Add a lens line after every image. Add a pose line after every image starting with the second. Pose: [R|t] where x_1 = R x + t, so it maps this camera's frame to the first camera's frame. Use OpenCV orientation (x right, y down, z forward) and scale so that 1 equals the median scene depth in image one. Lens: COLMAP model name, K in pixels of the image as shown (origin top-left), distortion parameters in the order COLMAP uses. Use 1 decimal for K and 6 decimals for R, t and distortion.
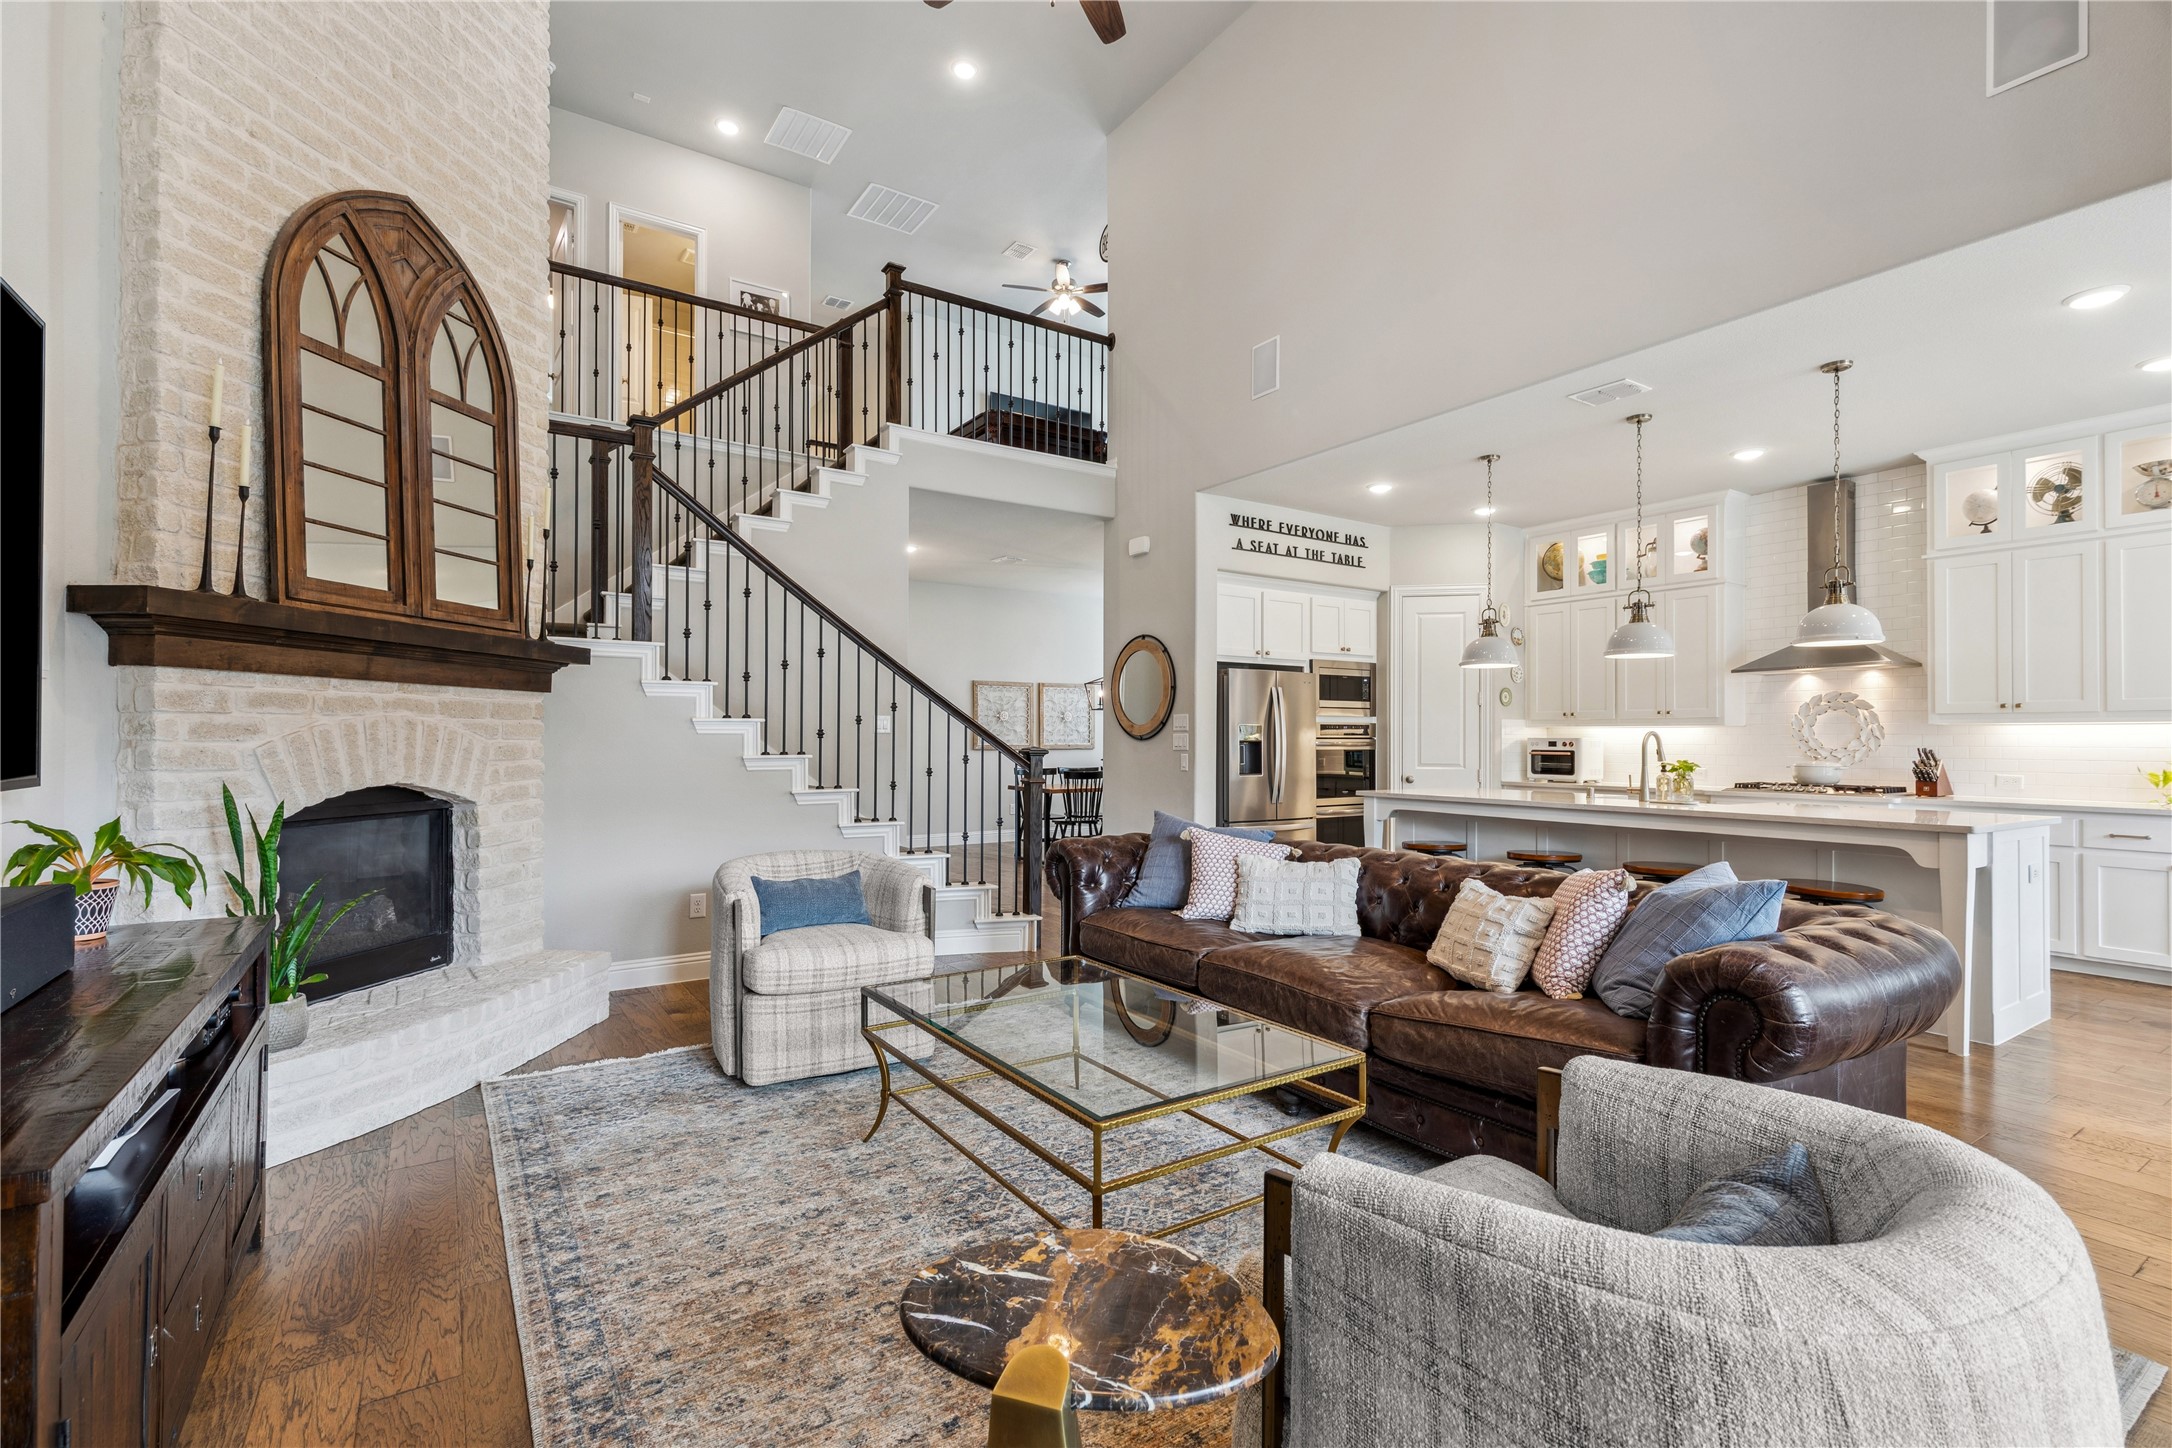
lens RADIAL K [[995.2, 0, 1083.0], [0, 995.2, 729.4], [0, 0, 1]] dist [0.005954, 0.000542]
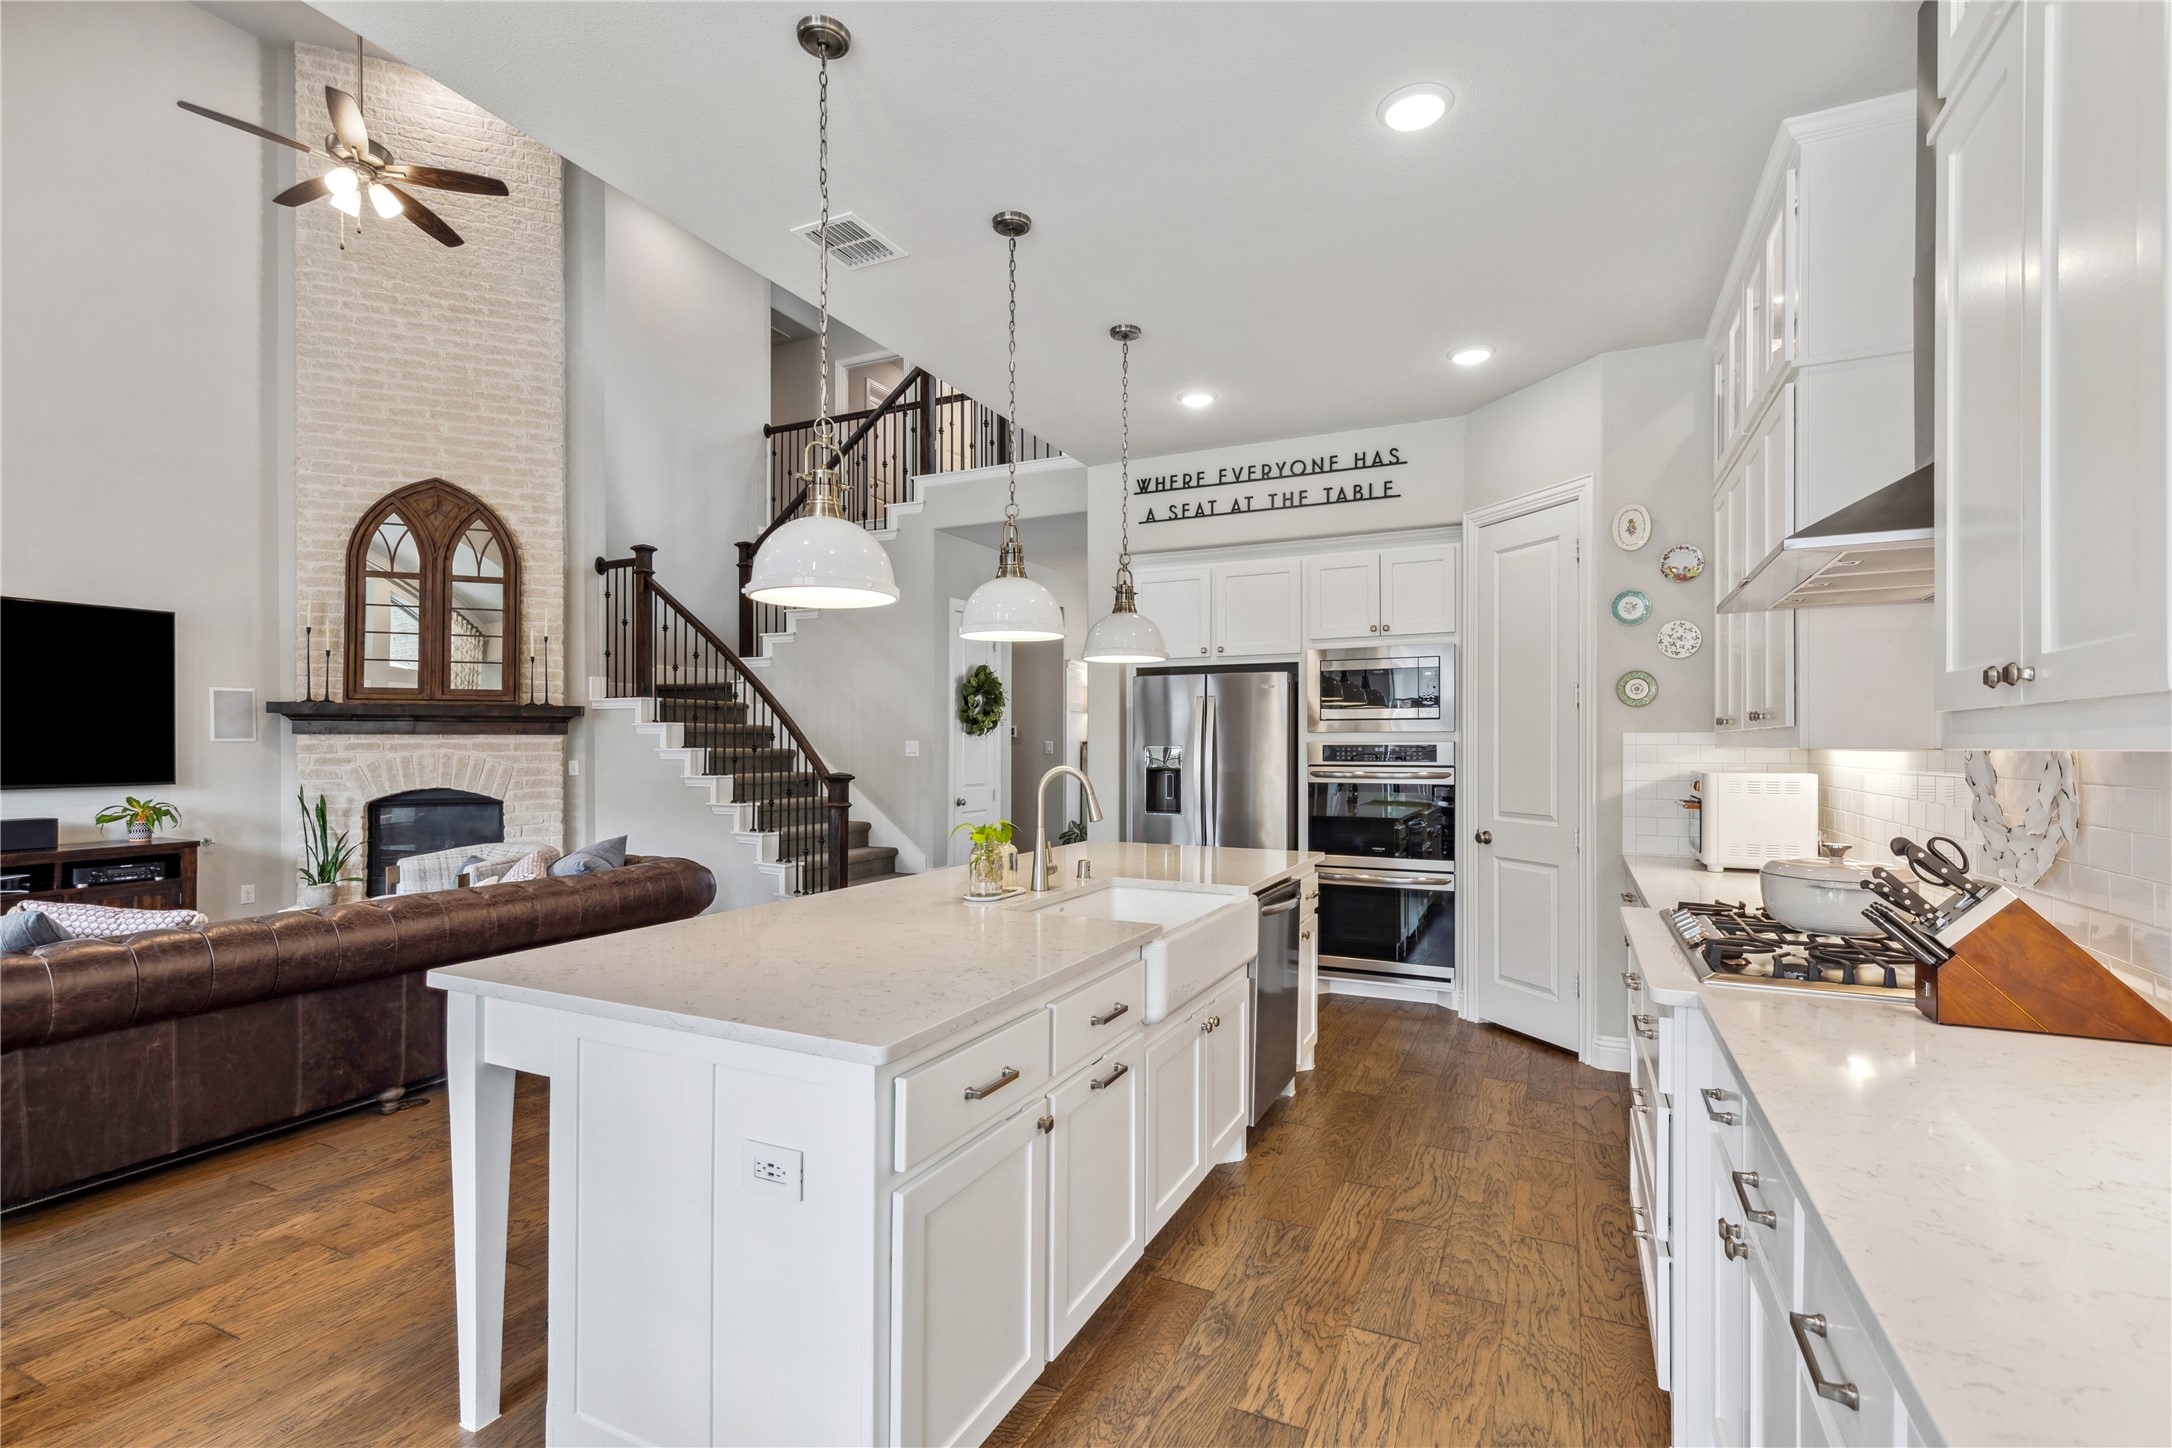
lens RADIAL K [[995.2, 0, 1067.5], [0, 995.2, 745.9], [0, 0, 1]] dist [0.005954, 0.000542]
pose [[0.509892, -0.002675, -0.860235, 1.428101], [0.012349, 0.999915, 0.004211, -0.016572], [0.860150, -0.012770, 0.509881, 0.971651]]
